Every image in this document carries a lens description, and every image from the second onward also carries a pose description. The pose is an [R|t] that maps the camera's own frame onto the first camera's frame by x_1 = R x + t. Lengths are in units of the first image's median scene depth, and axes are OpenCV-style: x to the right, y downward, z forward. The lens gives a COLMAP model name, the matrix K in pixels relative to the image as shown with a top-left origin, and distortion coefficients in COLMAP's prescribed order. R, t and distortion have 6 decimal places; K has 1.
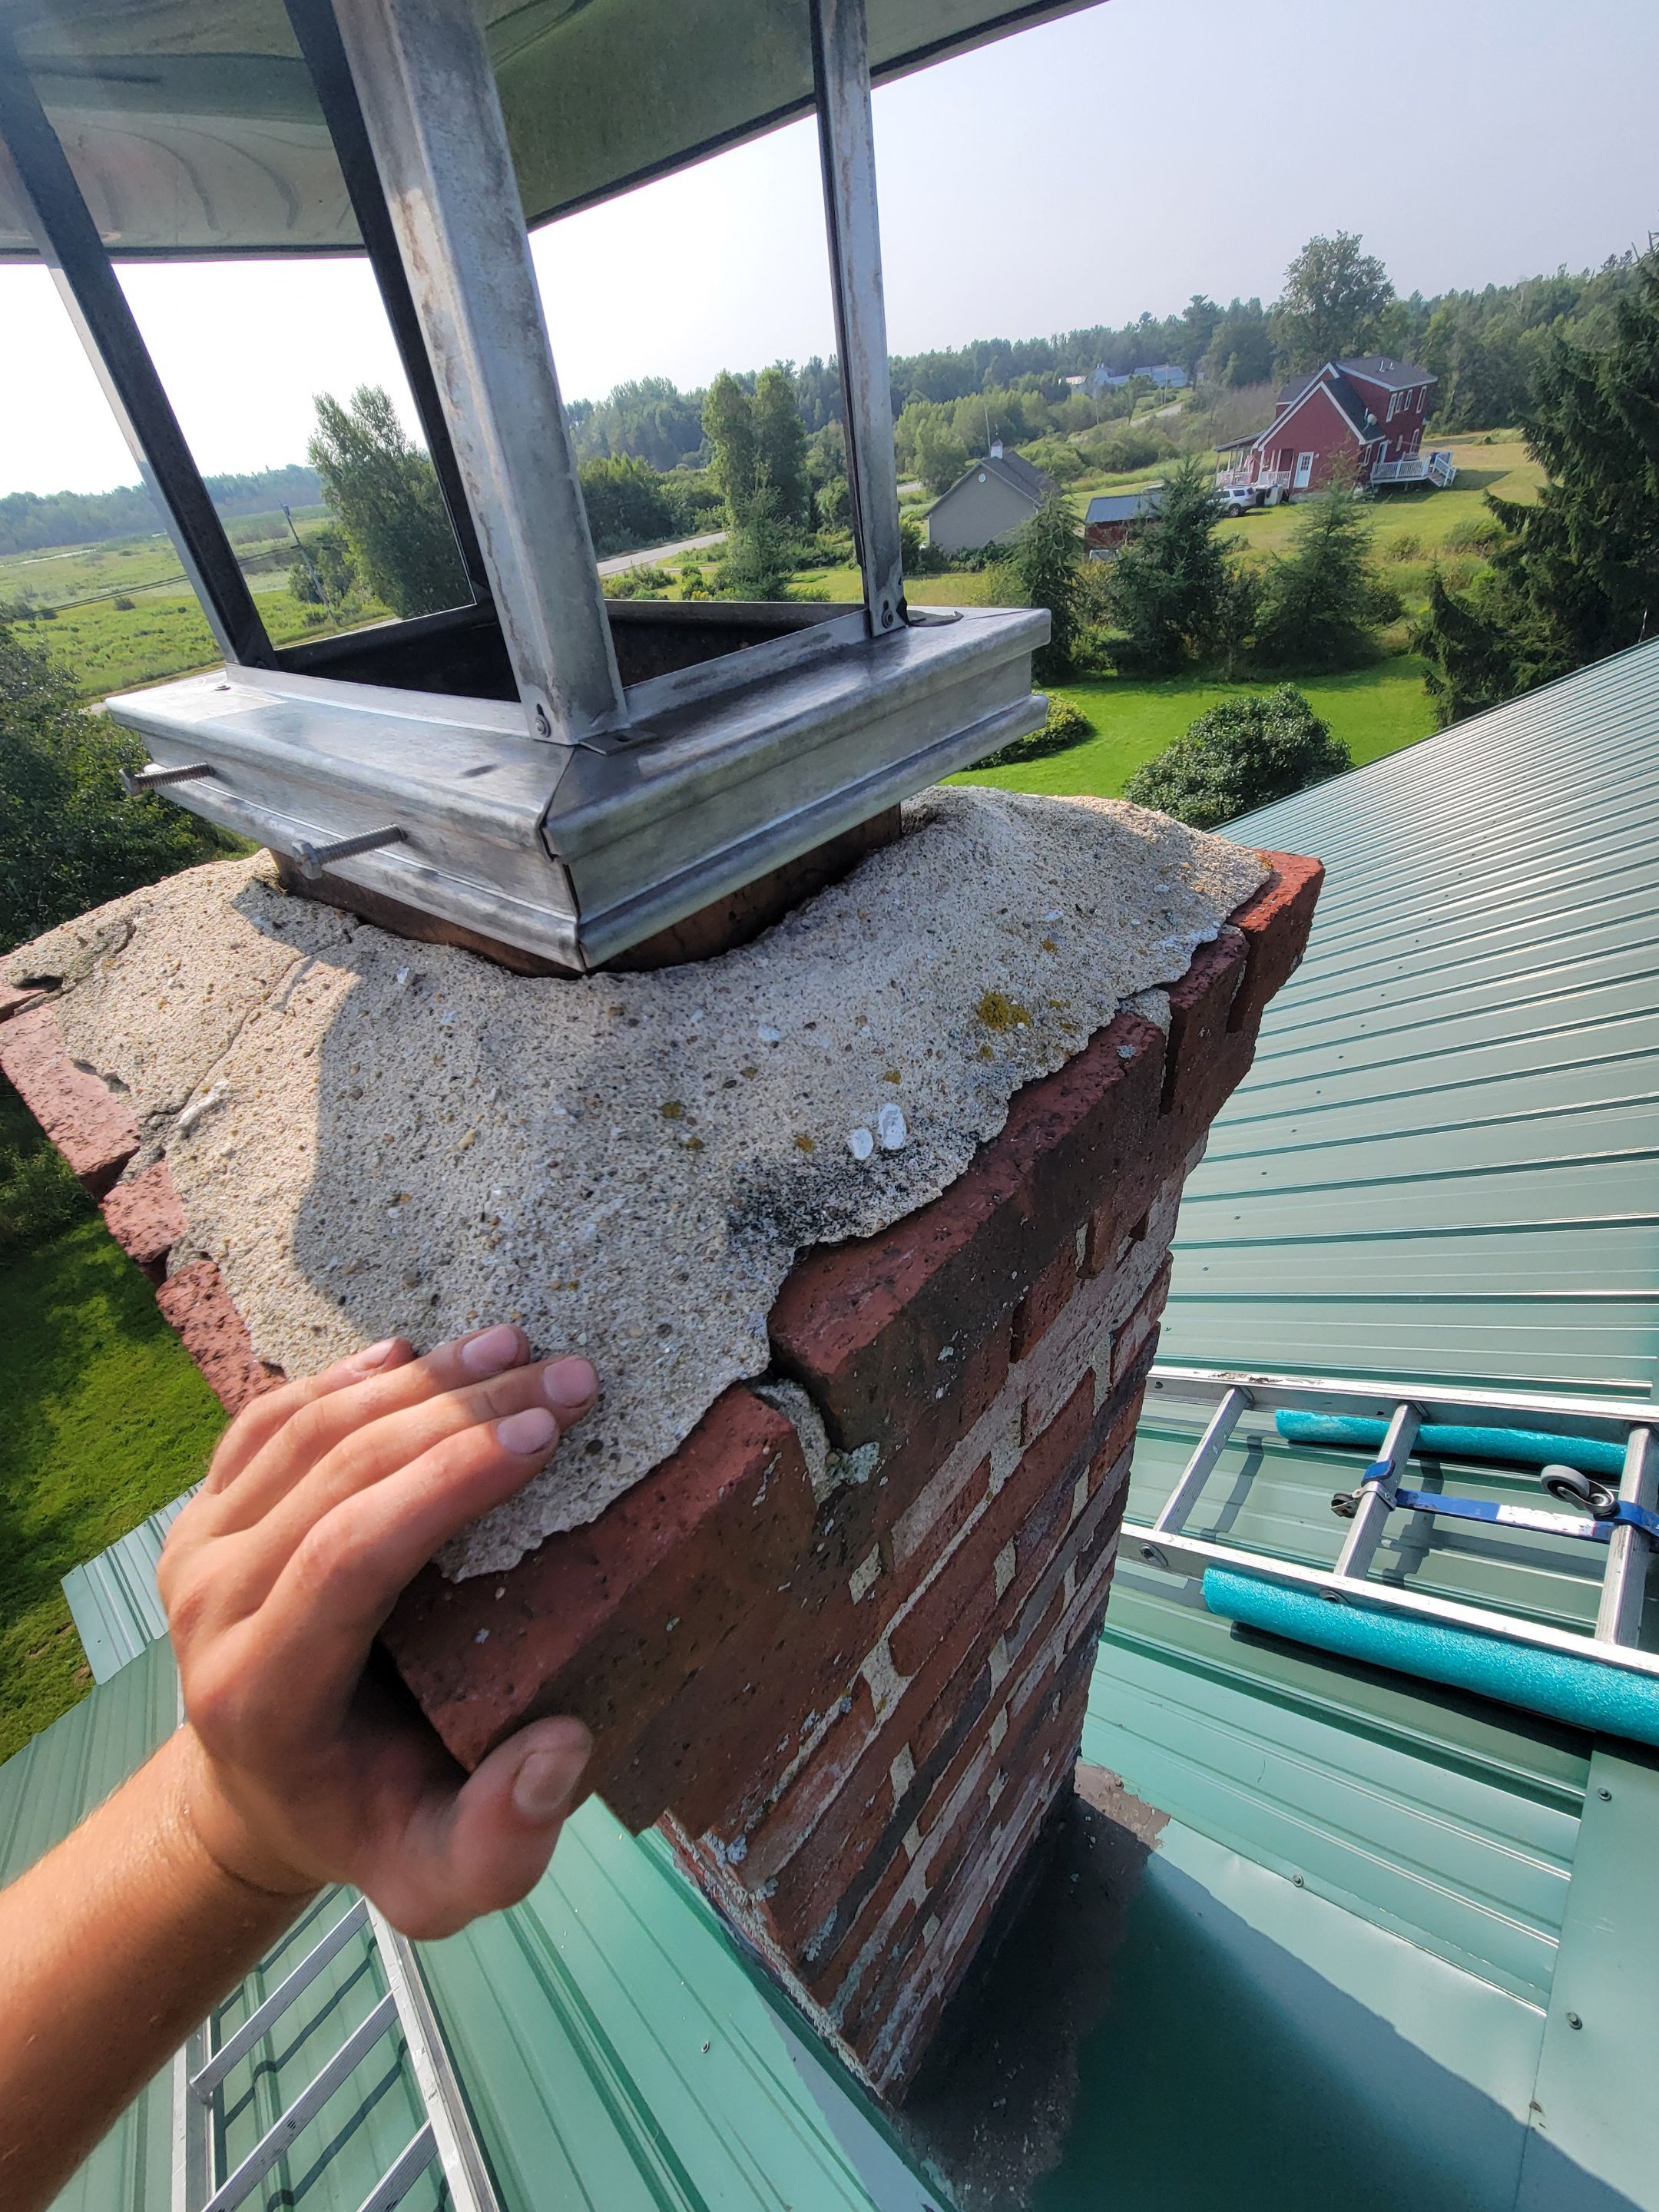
lens RADIAL K [[890.5, 0, 848.4], [0, 890.5, 1115.4], [0, 0, 1]] dist [-0.001408, -0.000146]
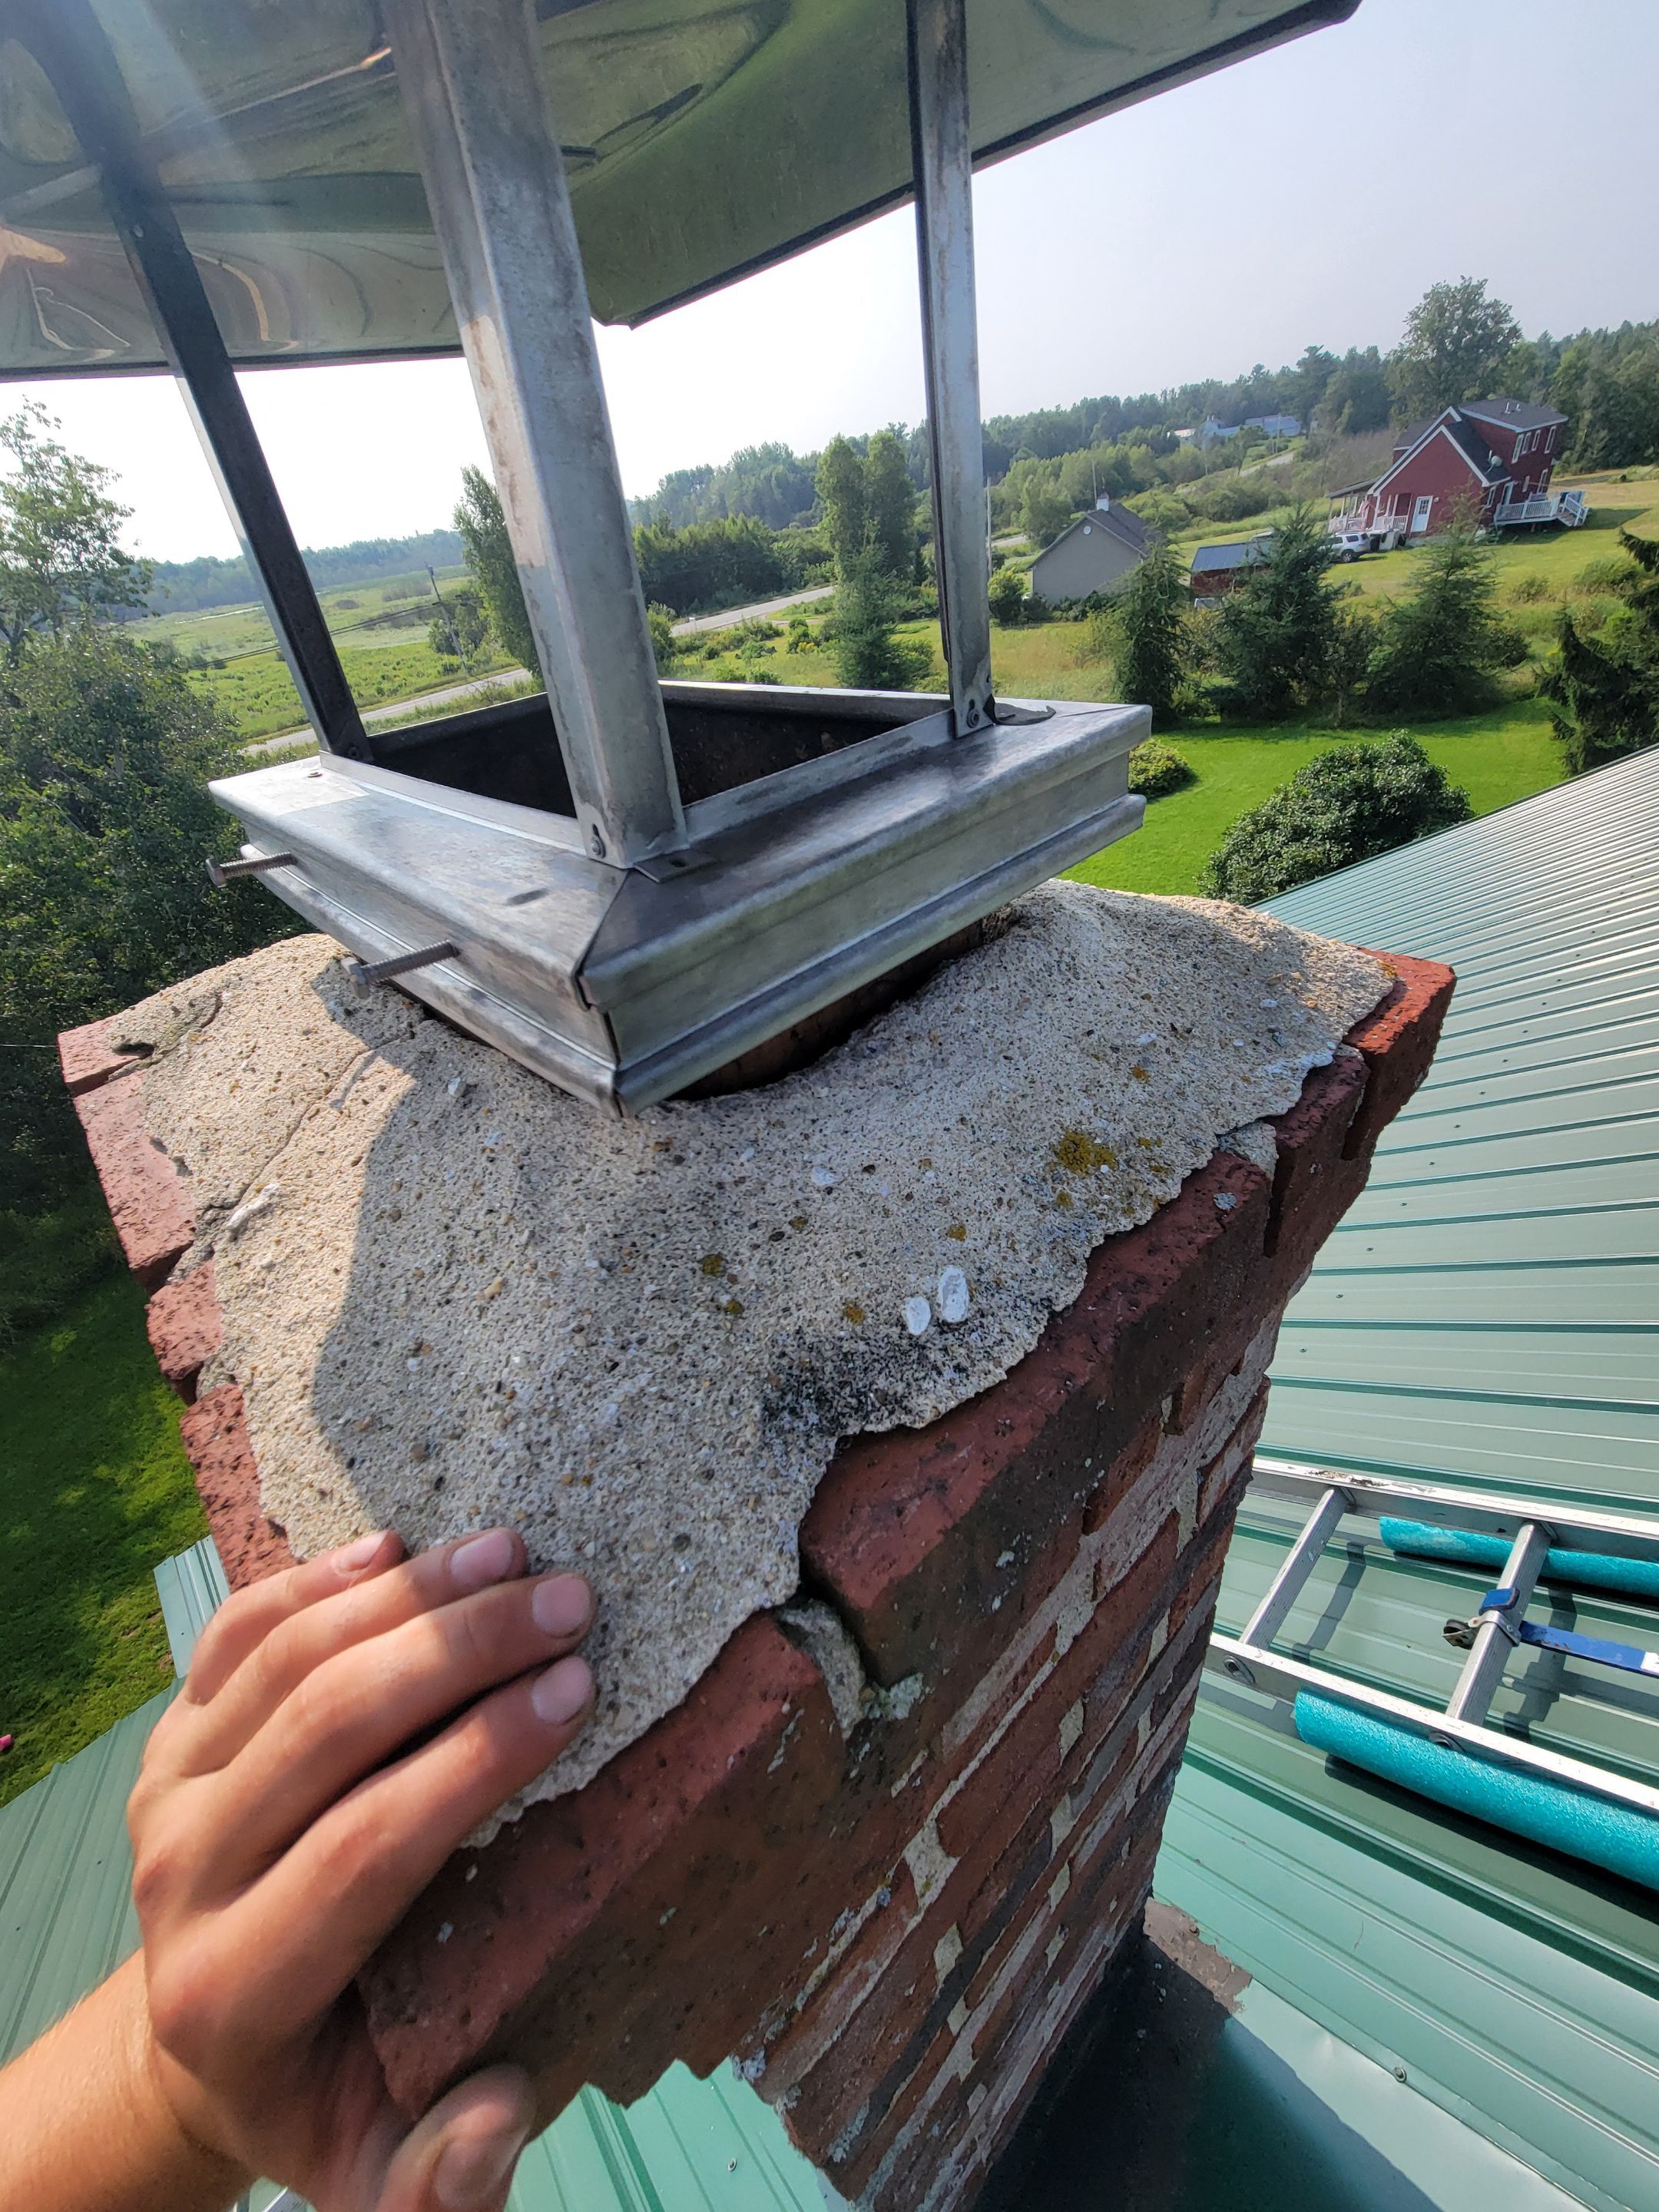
lens RADIAL K [[890.5, 0, 851.3], [0, 890.5, 1103.0], [0, 0, 1]] dist [-0.001408, -0.000146]
pose [[0.995079, 0.039514, -0.090863, 0.010450], [-0.044021, 0.997870, -0.048149, -0.067853], [0.088766, 0.051912, 0.994699, 0.047154]]
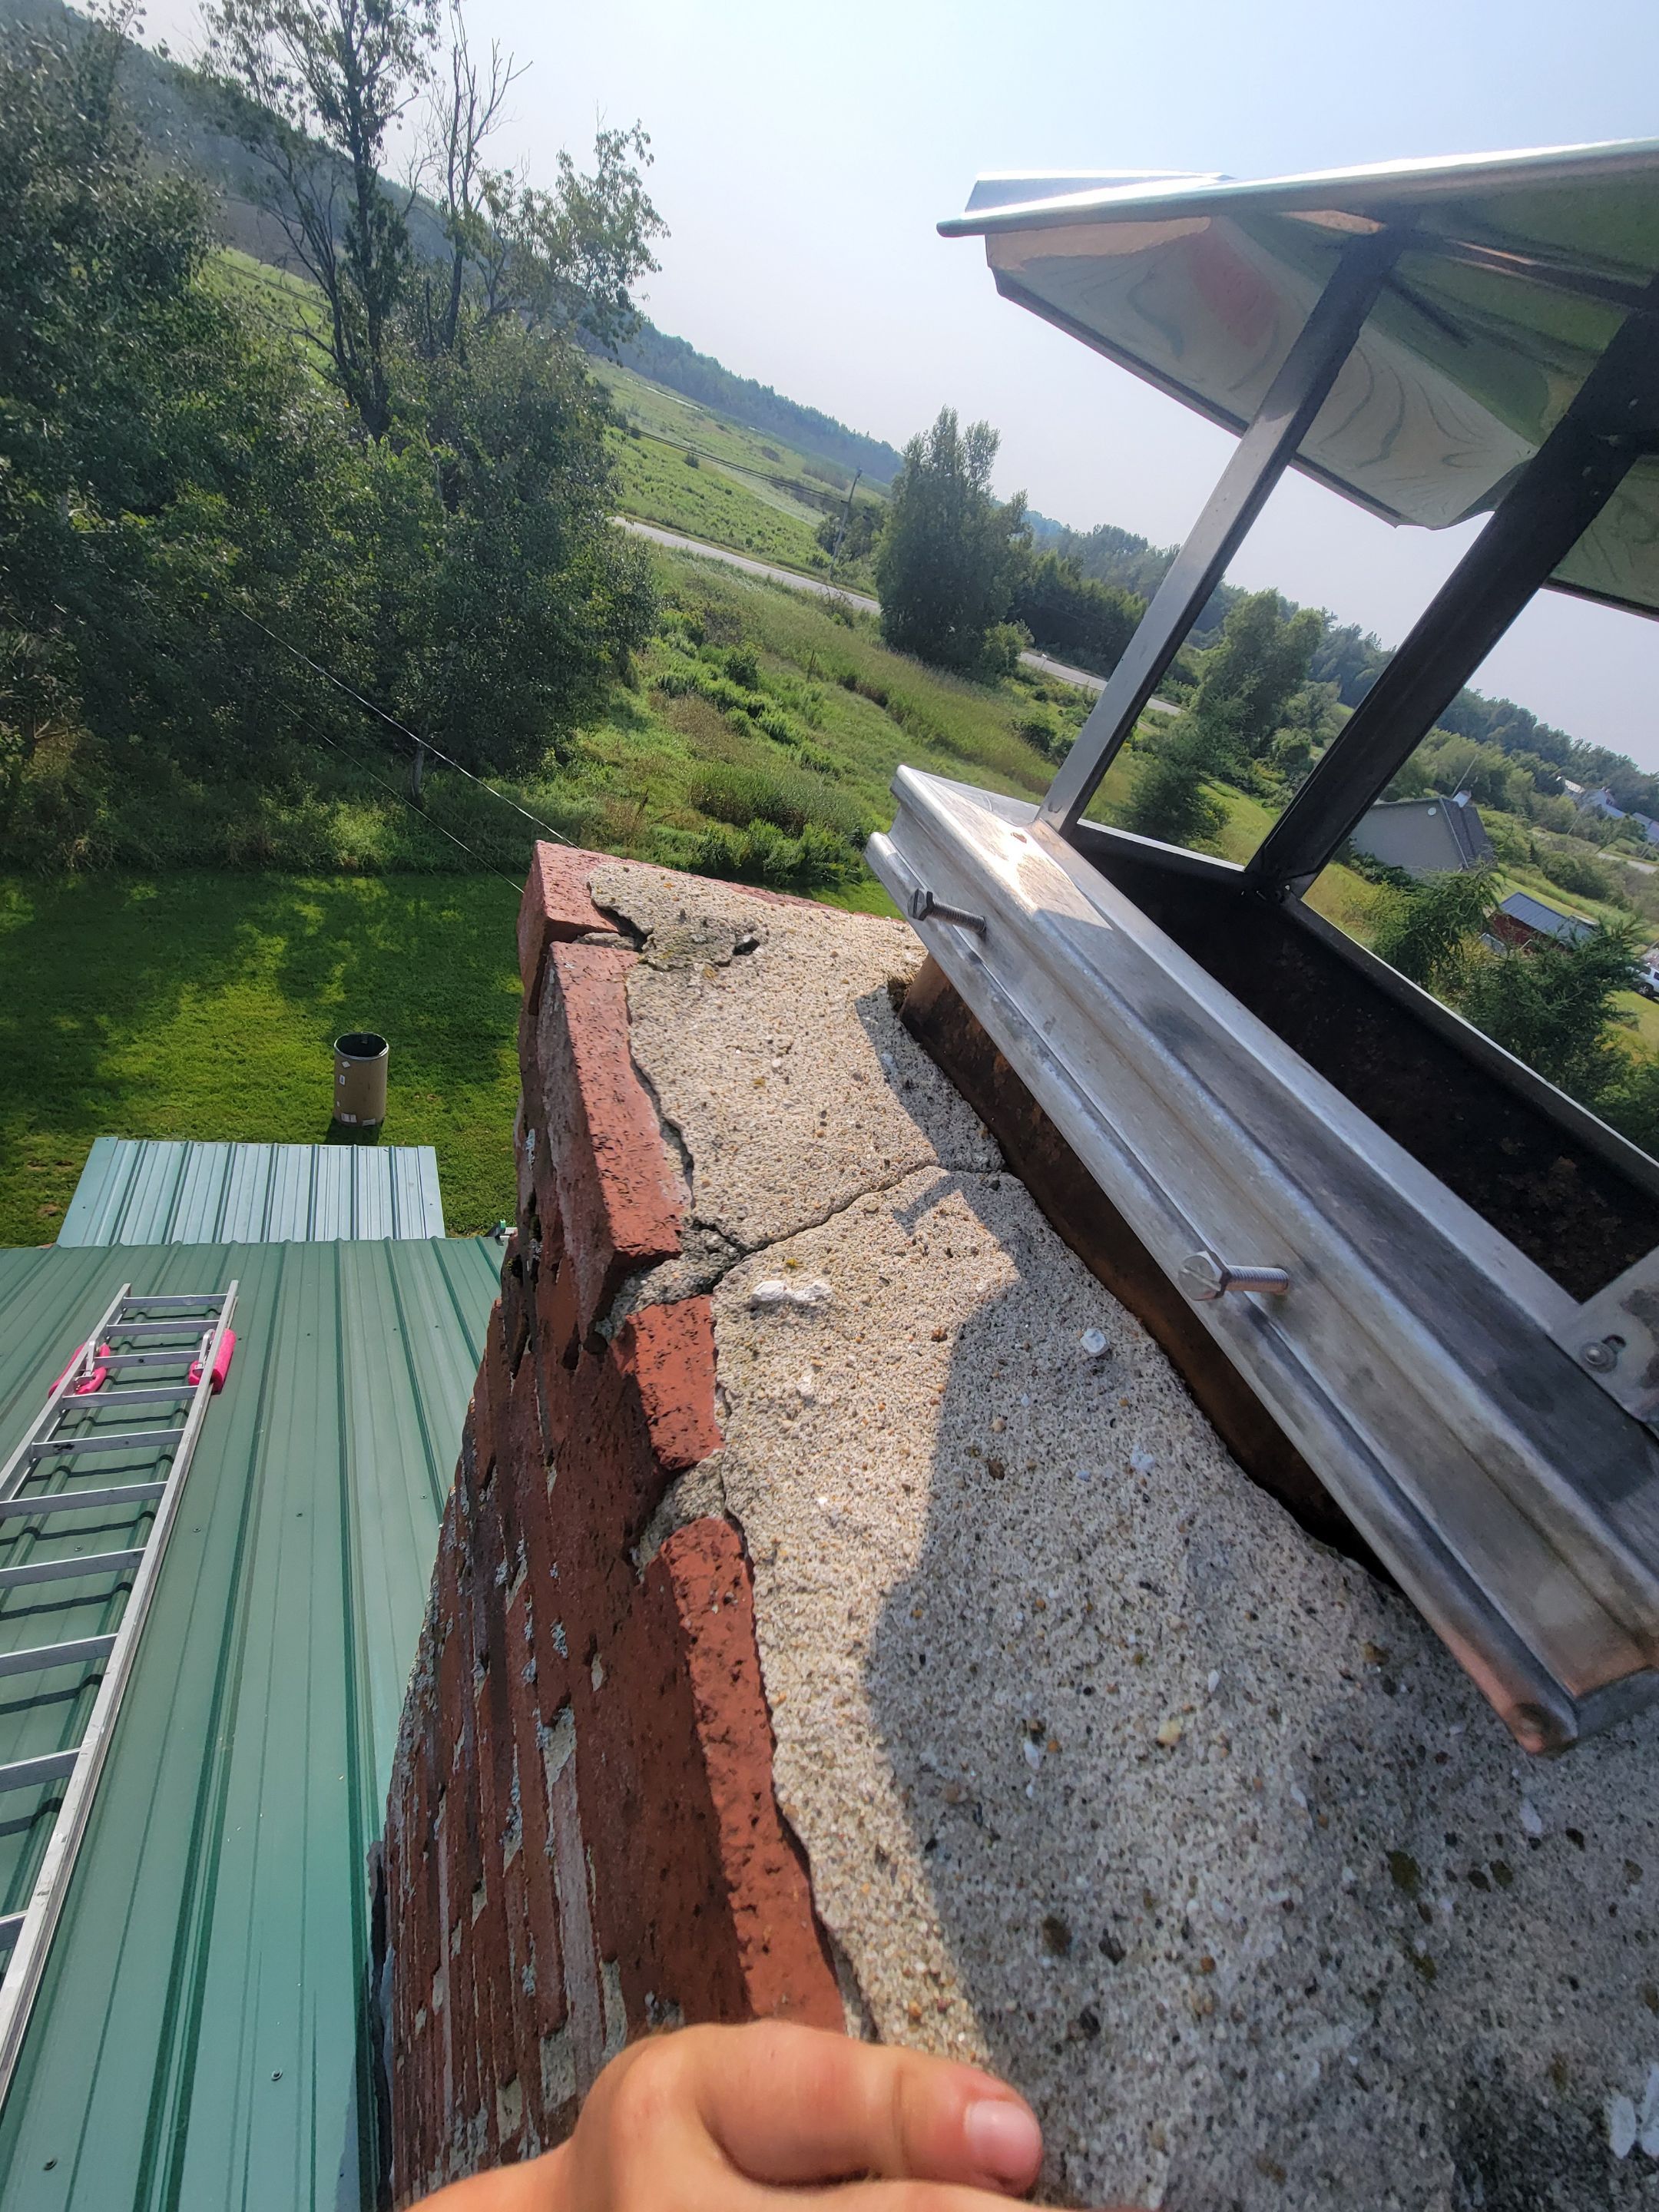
lens RADIAL K [[890.5, 0, 830.5], [0, 890.5, 1102.9], [0, 0, 1]] dist [-0.001408, -0.000146]
pose [[0.777378, 0.612507, -0.143240, -0.423456], [-0.623135, 0.780968, -0.042331, -0.086742], [0.085938, 0.122166, 0.988782, 0.091742]]
